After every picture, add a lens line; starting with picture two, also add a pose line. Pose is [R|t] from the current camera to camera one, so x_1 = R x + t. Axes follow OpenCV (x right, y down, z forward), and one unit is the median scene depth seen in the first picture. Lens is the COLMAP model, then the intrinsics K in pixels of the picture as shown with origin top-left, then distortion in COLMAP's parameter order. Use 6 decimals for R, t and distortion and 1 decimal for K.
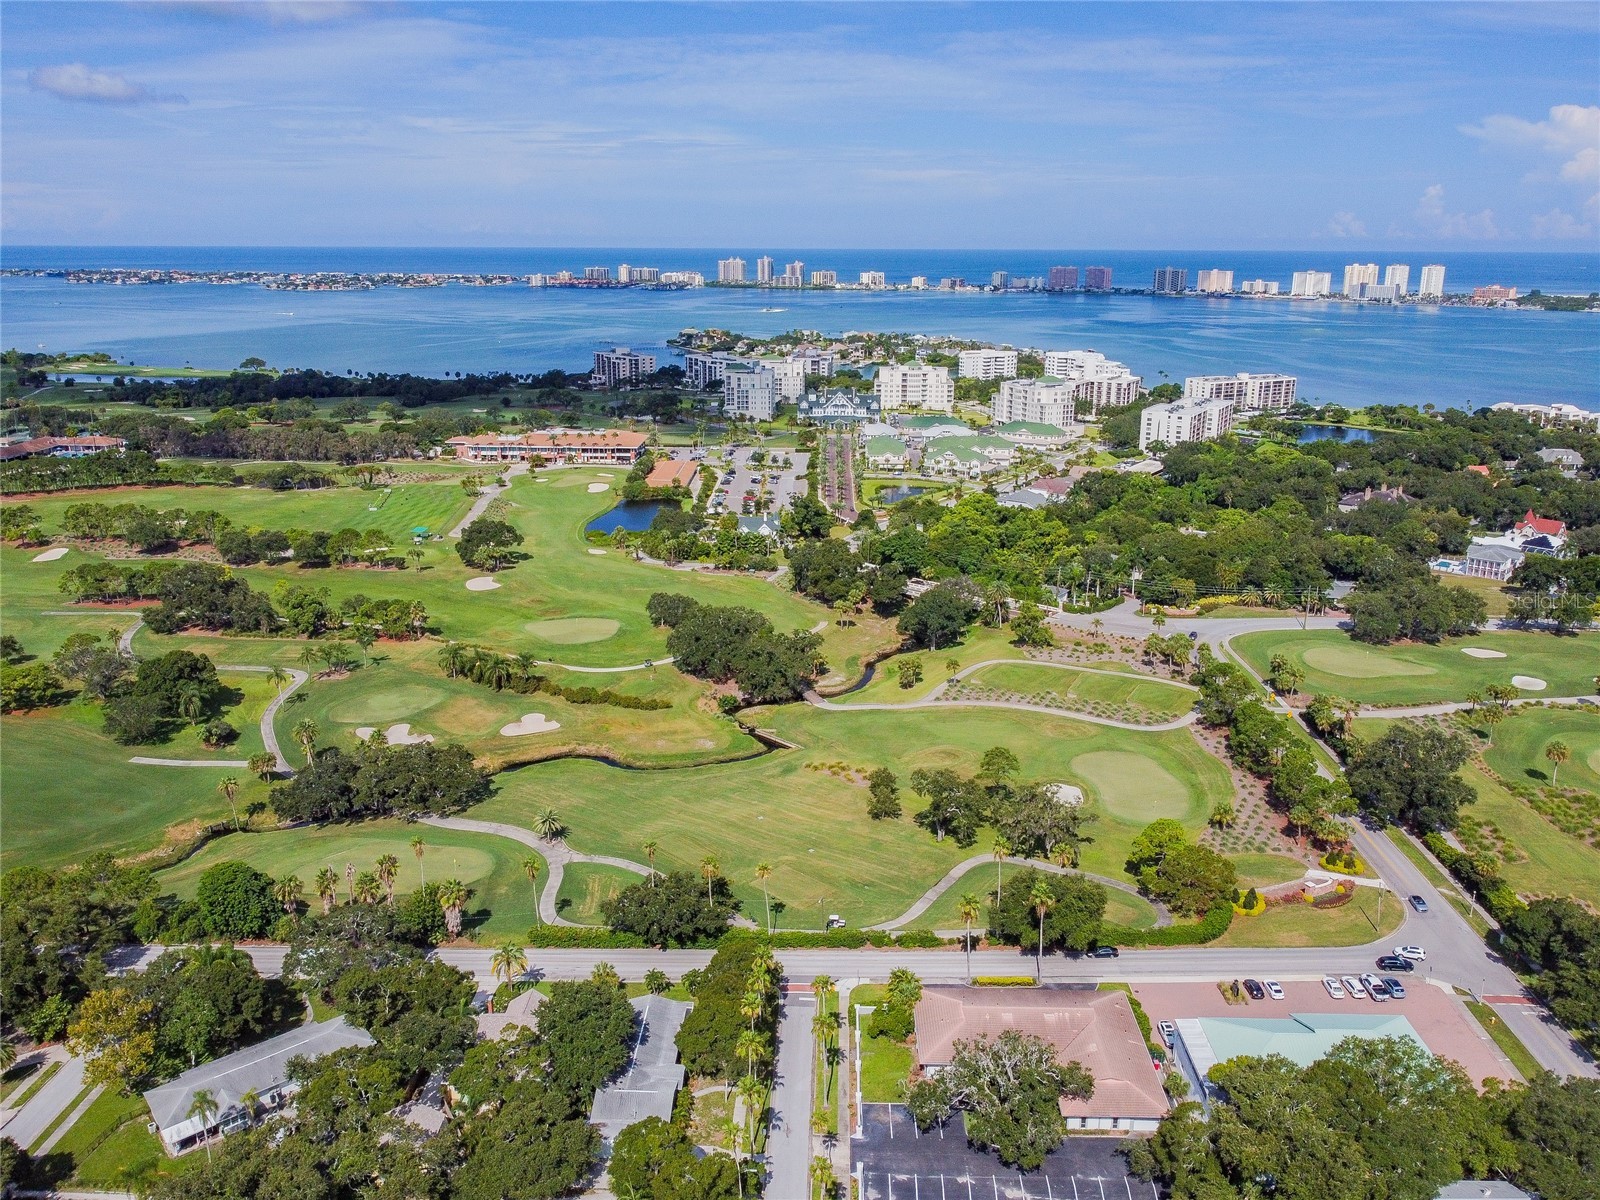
lens RADIAL K [[1227.7, 0, 800.0], [0, 1227.7, 600.0], [0, 0, 1]] dist [0.007540, -0.005071]
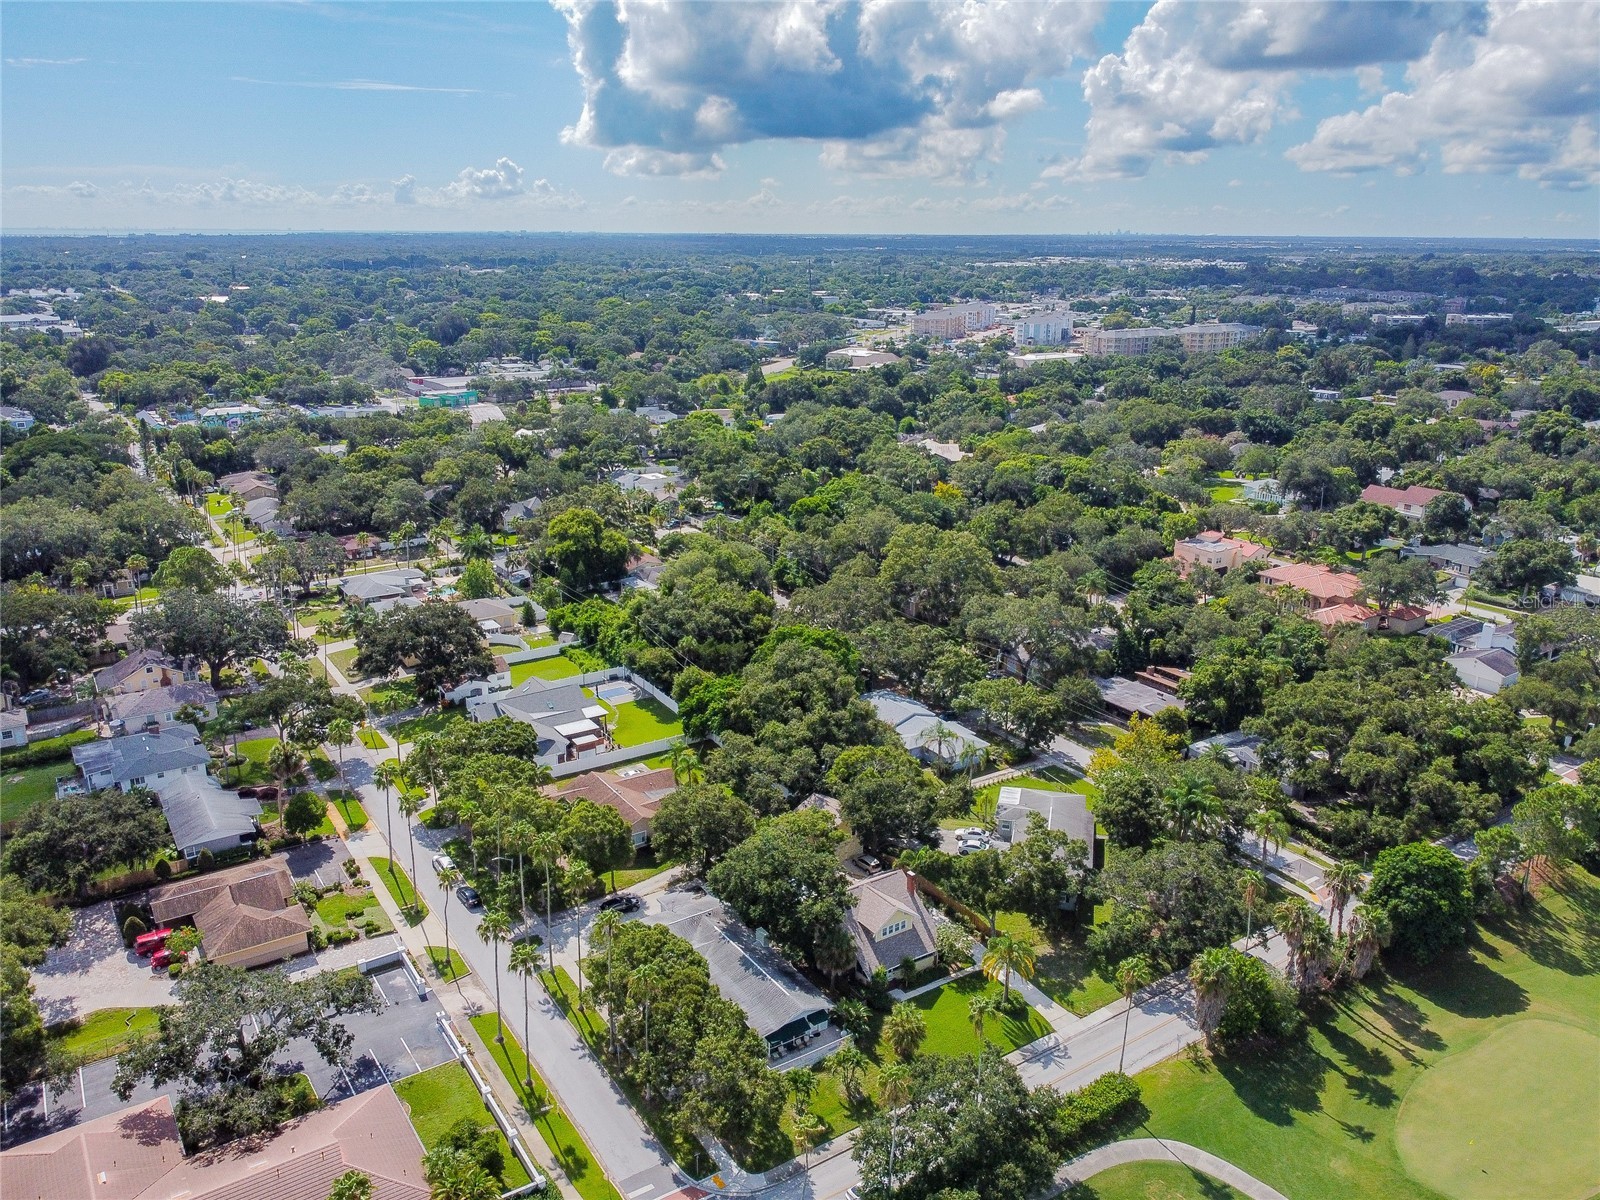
lens RADIAL K [[1216.0, 0, 800.0], [0, 1216.0, 600.0], [0, 0, 1]] dist [0.009207, -0.009614]
pose [[-0.804920, 0.165494, -0.569838, 0.097267], [-0.175170, 0.851251, 0.494658, -0.089158], [0.566938, 0.497979, -0.656200, 0.547674]]
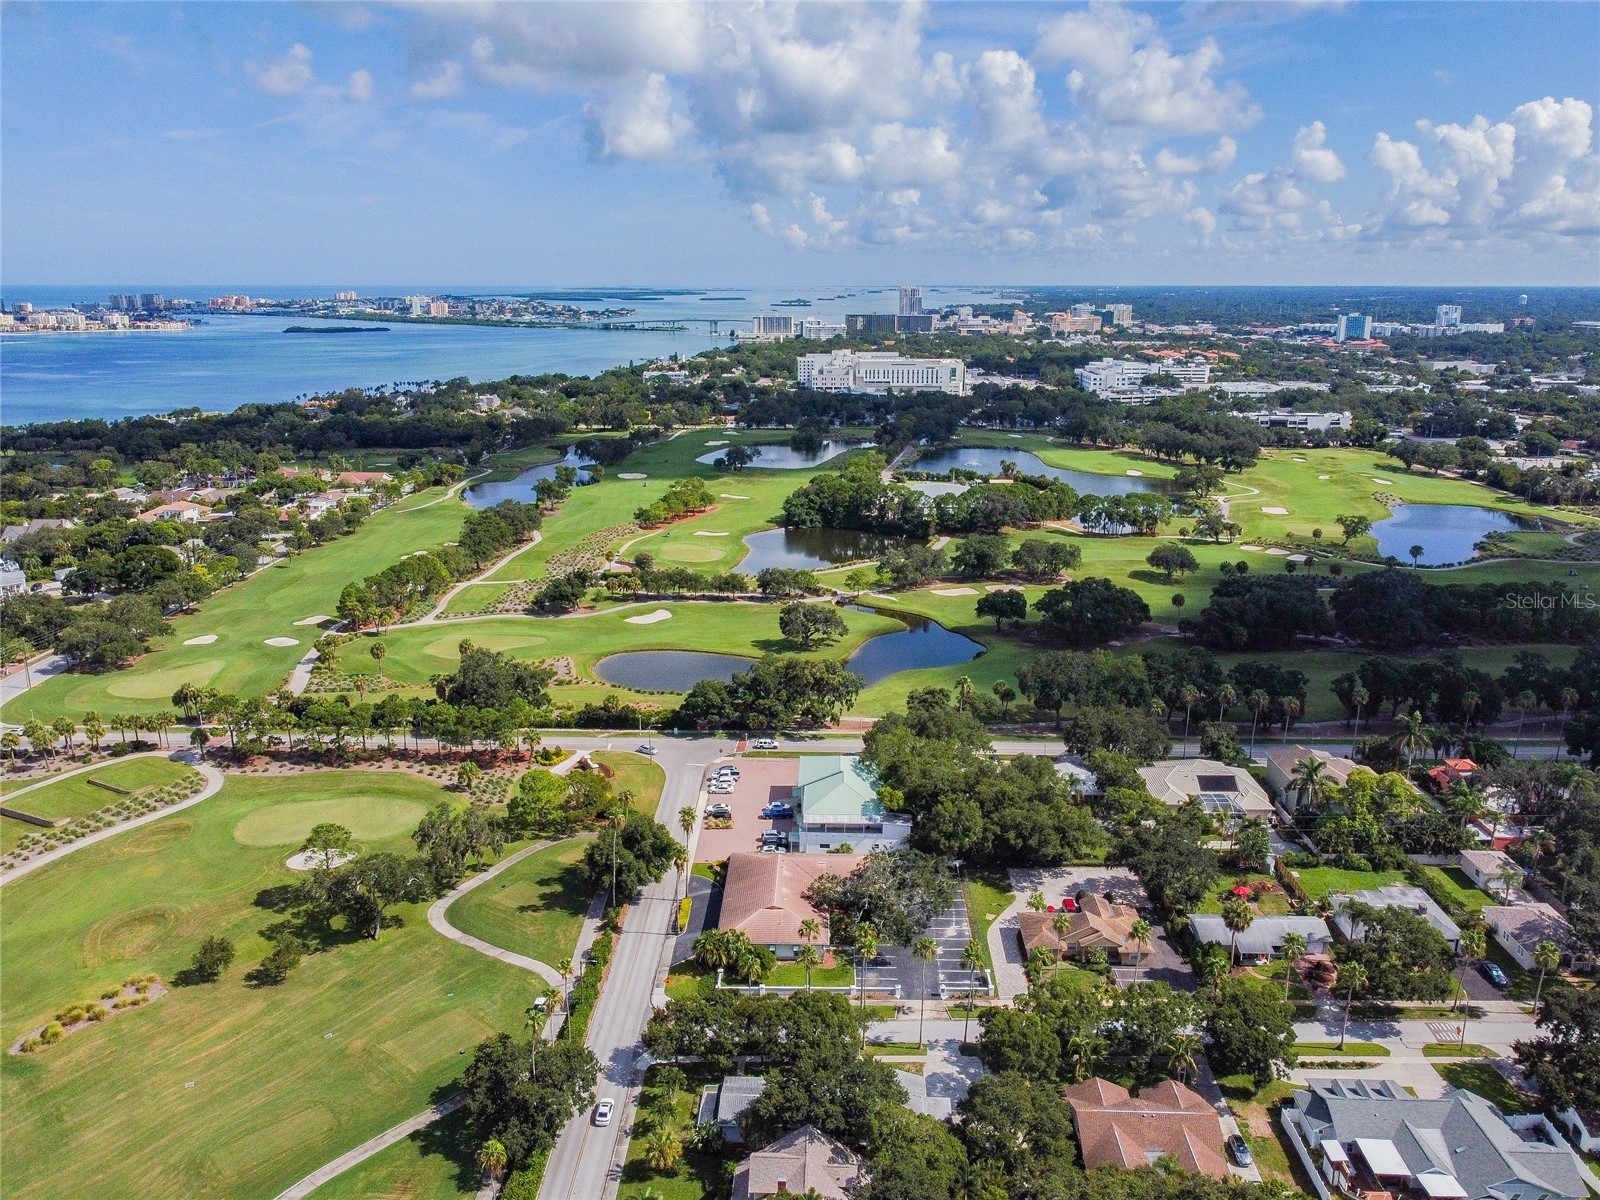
lens RADIAL K [[1245.2, 0, 800.0], [0, 1245.2, 600.0], [0, 0, 1]] dist [0.010344, 0.001343]
pose [[-0.003267, -0.254564, 0.967050, -0.359644], [0.280330, 0.928047, 0.245244, -0.082041], [-0.959898, 0.271894, 0.068330, 0.324775]]
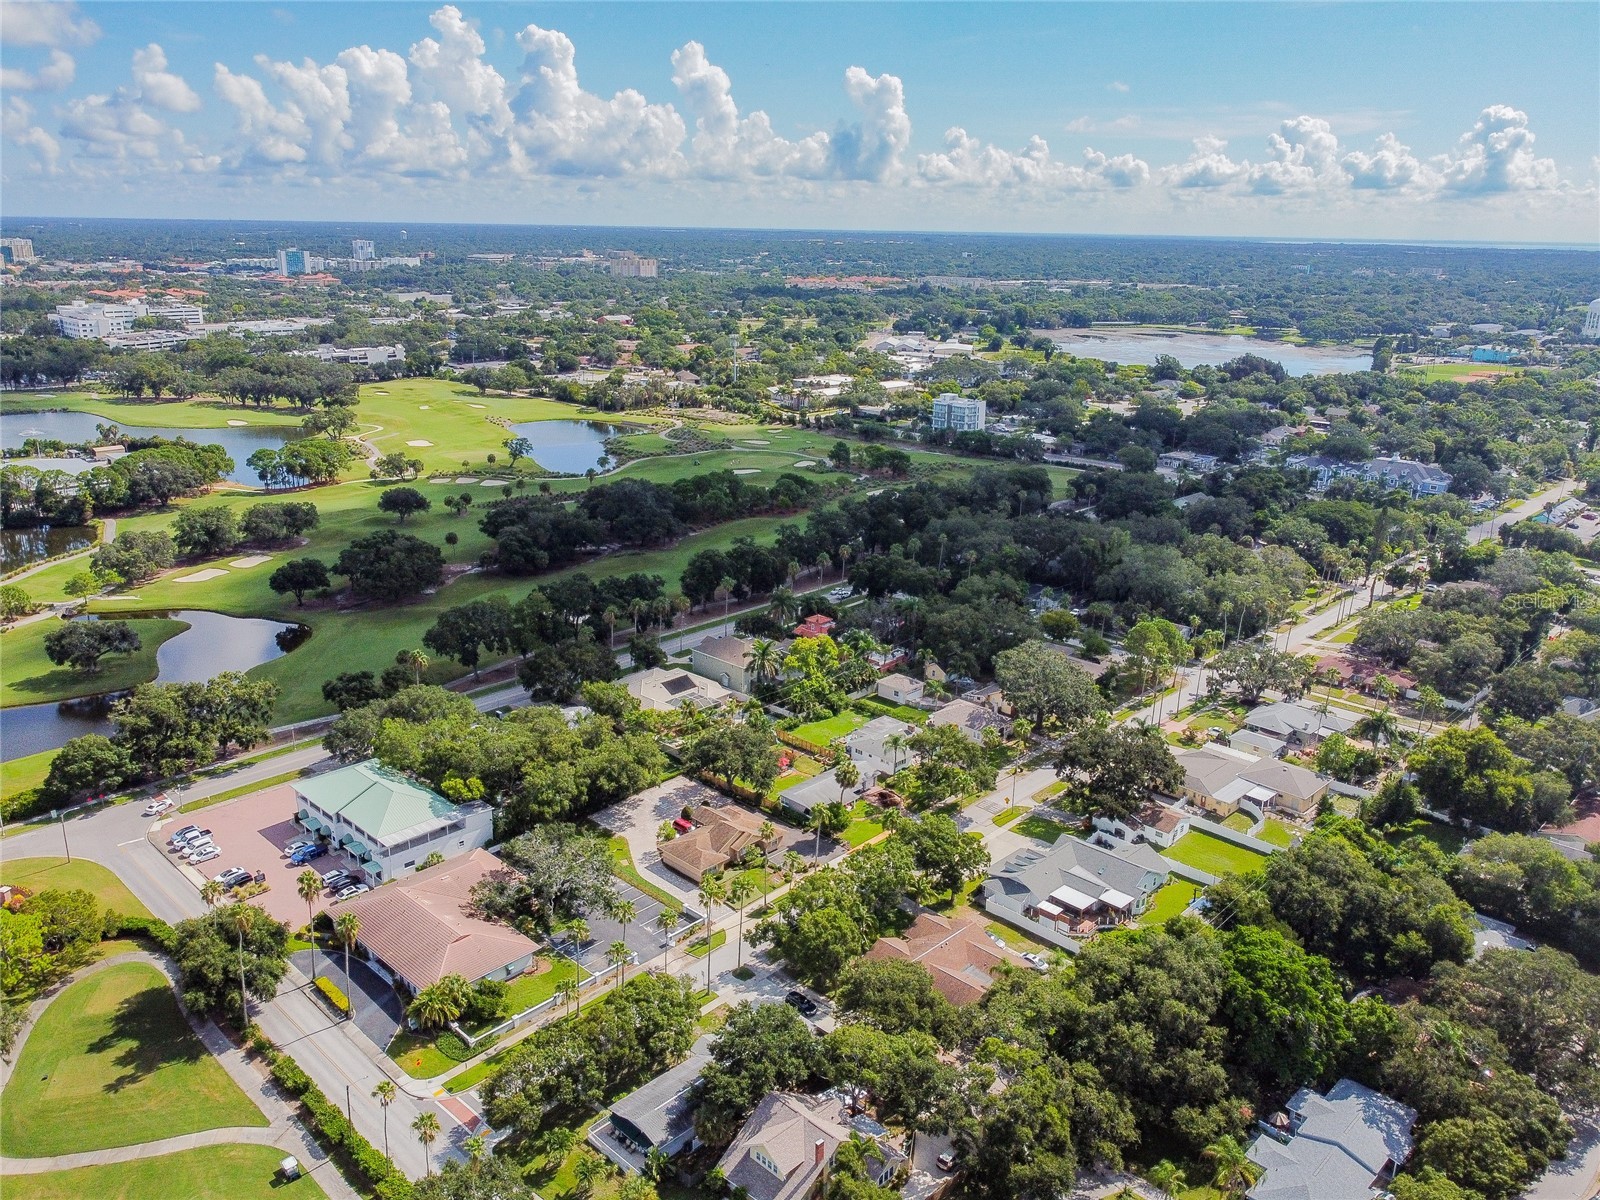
lens RADIAL K [[1216.0, 0, 800.0], [0, 1216.0, 600.0], [0, 0, 1]] dist [0.009207, -0.009614]
pose [[-0.744593, -0.214147, 0.632235, -0.256503], [0.168957, 0.855840, 0.488868, -0.137272], [-0.645782, 0.470829, -0.601071, 0.510729]]
